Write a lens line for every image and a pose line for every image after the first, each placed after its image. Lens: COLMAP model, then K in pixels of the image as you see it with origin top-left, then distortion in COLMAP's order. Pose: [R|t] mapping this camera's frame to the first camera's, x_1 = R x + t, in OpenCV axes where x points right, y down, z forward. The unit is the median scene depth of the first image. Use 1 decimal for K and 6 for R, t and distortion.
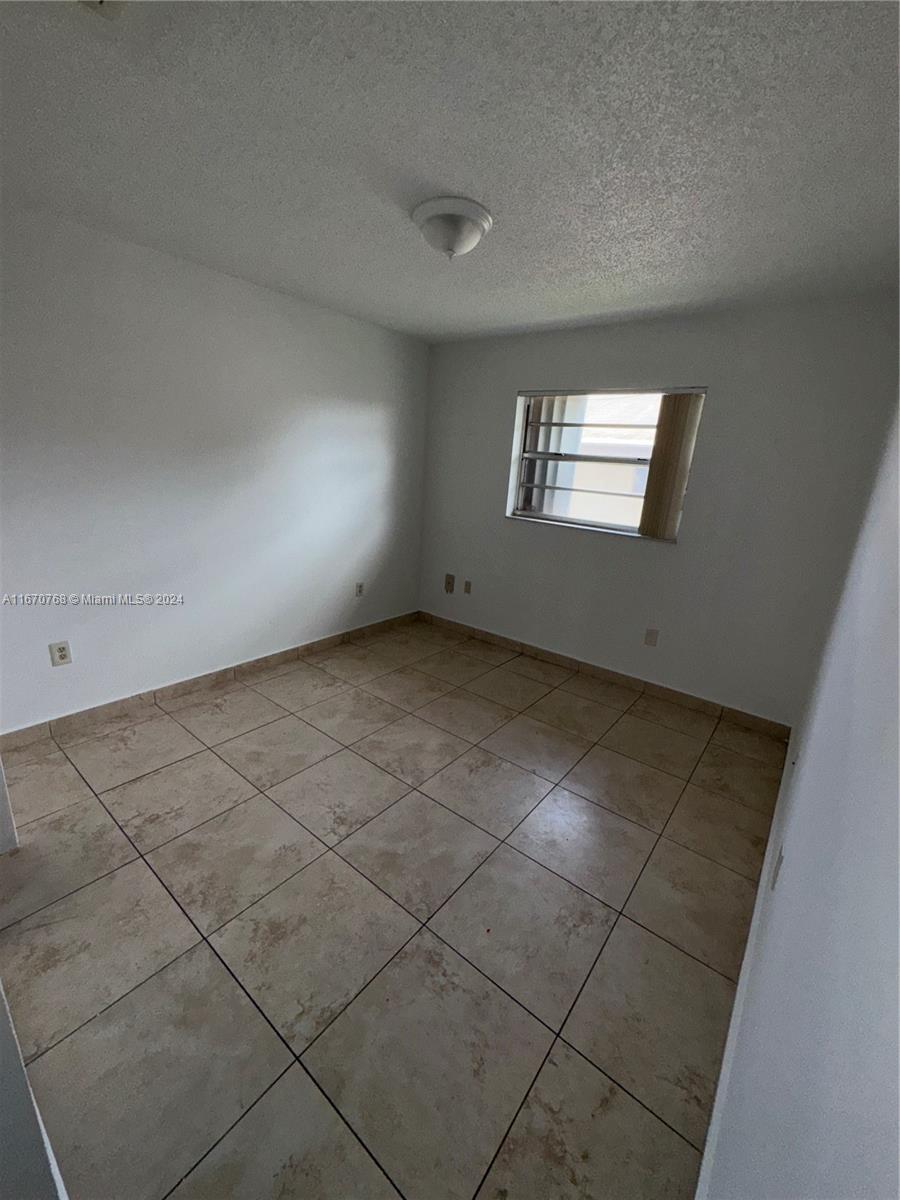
lens RADIAL K [[479.5, 0, 450.0], [0, 479.5, 600.0], [0, 0, 1]] dist [-0.002191, -0.000321]
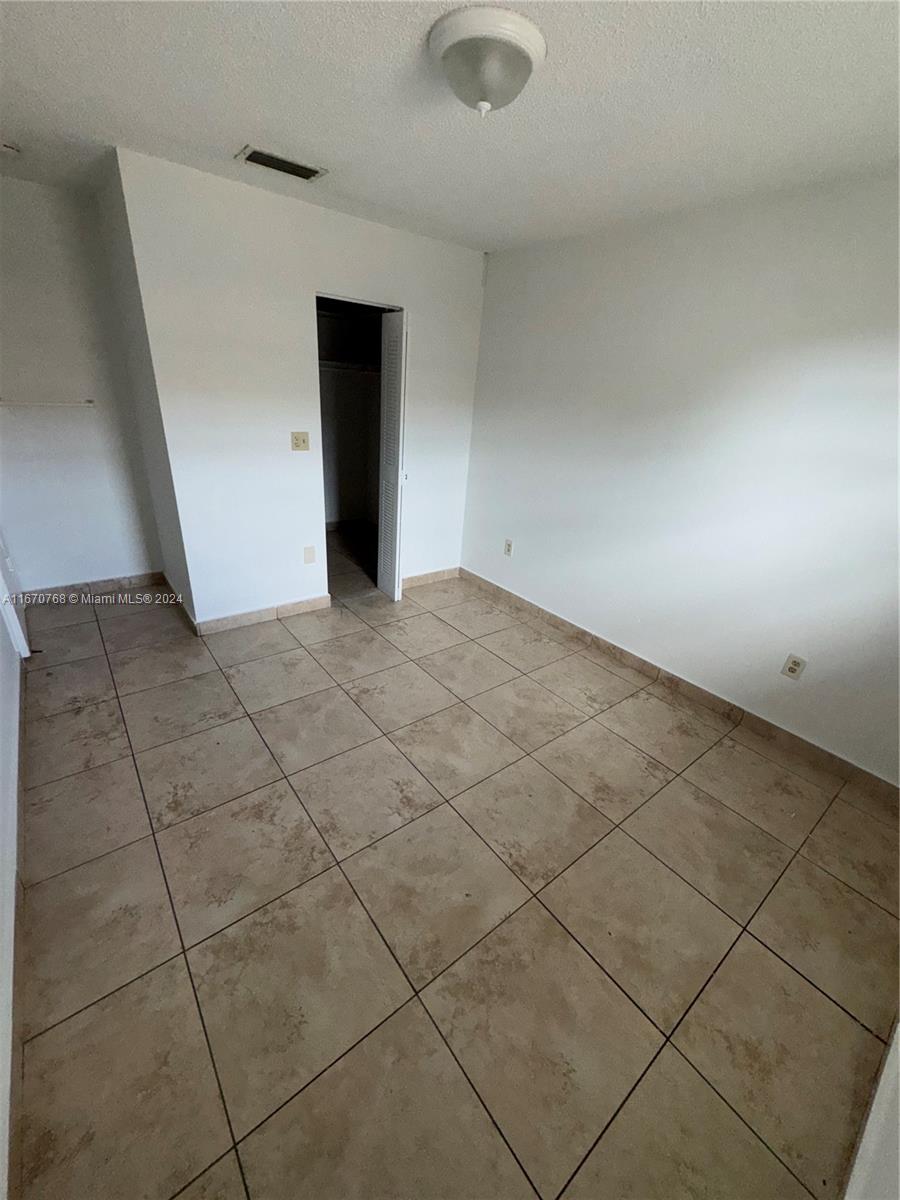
lens RADIAL K [[479.5, 0, 450.0], [0, 479.5, 600.0], [0, 0, 1]] dist [-0.002191, -0.000321]
pose [[-0.224810, 0.332527, -0.915907, 0.617750], [-0.355569, 0.847155, 0.394841, -0.255494], [0.907211, 0.414432, -0.072213, 0.901361]]
